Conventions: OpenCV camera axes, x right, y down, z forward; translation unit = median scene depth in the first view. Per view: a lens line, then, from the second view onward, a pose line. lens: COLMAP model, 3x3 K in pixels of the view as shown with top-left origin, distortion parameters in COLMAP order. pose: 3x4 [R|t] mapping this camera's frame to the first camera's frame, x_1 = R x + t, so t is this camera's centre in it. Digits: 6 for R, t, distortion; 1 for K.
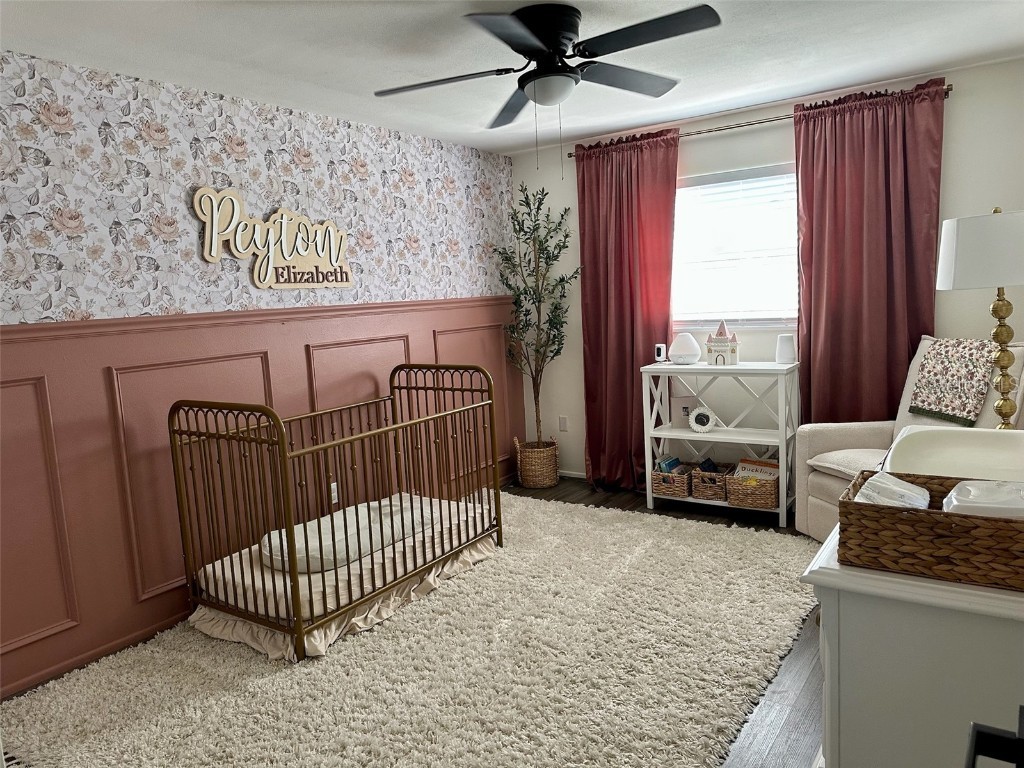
lens RADIAL K [[718.6, 0, 511.0], [0, 718.6, 380.4], [0, 0, 1]] dist [0.107469, -0.155233]
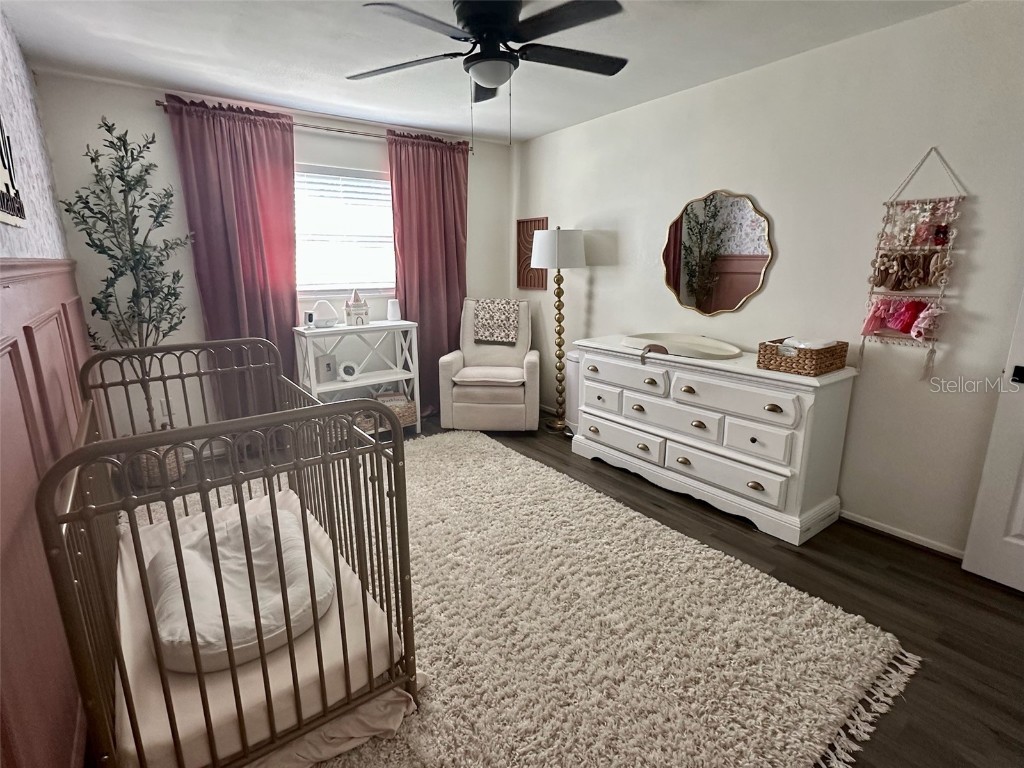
lens RADIAL K [[525.7, 0, 512.0], [0, 525.7, 384.0], [0, 0, 1]] dist [-0.001155, -0.000100]
pose [[0.317649, -0.166096, 0.933548, -0.589583], [0.097551, 0.985039, 0.142065, -0.029301], [-0.943177, 0.045941, 0.329099, 0.536573]]
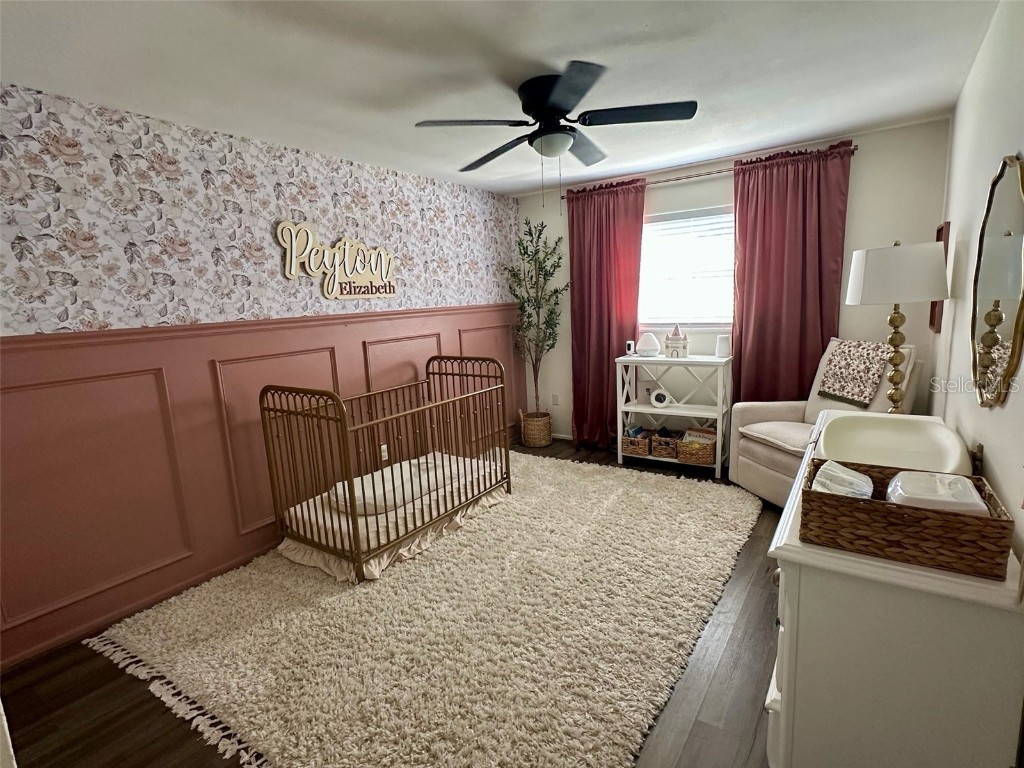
lens RADIAL K [[510.1, 0, 512.0], [0, 510.1, 384.0], [0, 0, 1]] dist [-0.005674, -0.000267]
pose [[0.999980, 0.006208, -0.001215, -0.010778], [-0.006144, 0.998863, 0.047269, -0.018146], [0.001507, -0.047261, 0.998881, 0.072412]]
